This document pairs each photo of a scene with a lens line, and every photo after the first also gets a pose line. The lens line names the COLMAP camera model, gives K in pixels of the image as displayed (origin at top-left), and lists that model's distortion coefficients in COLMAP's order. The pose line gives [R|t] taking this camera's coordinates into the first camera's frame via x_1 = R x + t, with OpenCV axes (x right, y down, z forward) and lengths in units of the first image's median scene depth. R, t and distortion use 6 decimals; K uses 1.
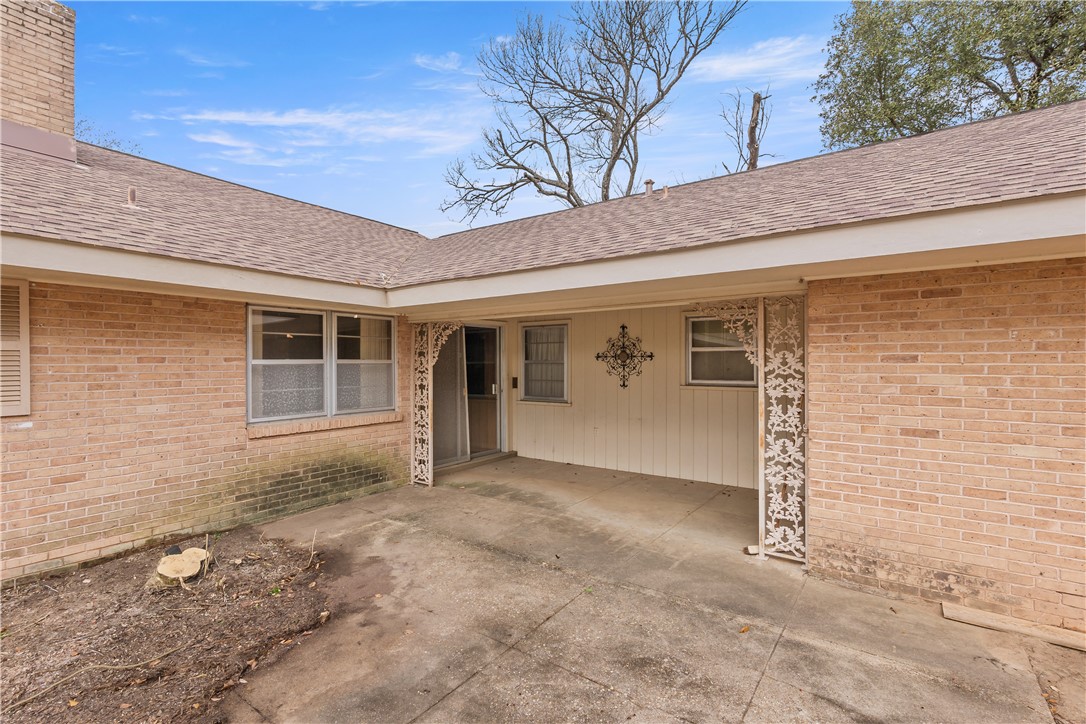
lens RADIAL K [[502.4, 0, 542.3], [0, 502.4, 362.2], [0, 0, 1]] dist [-0.000227, -0.000075]
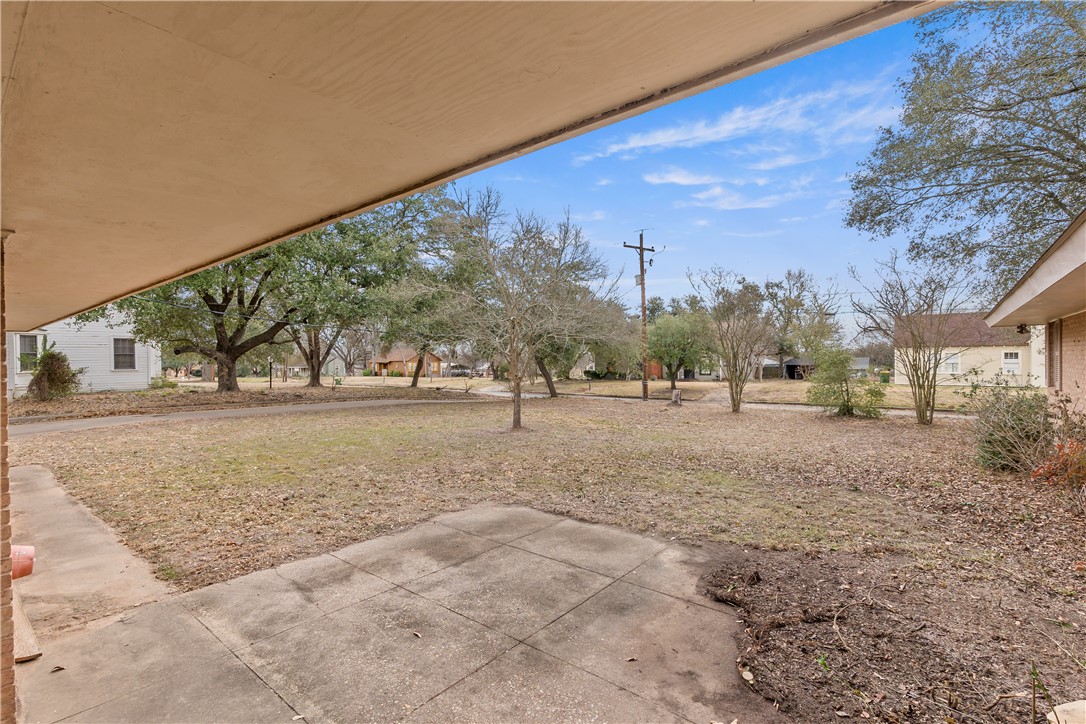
lens RADIAL K [[502.4, 0, 543.4], [0, 502.4, 360.6], [0, 0, 1]] dist [-0.000227, -0.000075]
pose [[-0.997652, 0.013202, 0.067197, -0.179817], [0.013486, 0.999902, 0.003781, -0.015097], [-0.067140, 0.004678, -0.997733, 1.984948]]
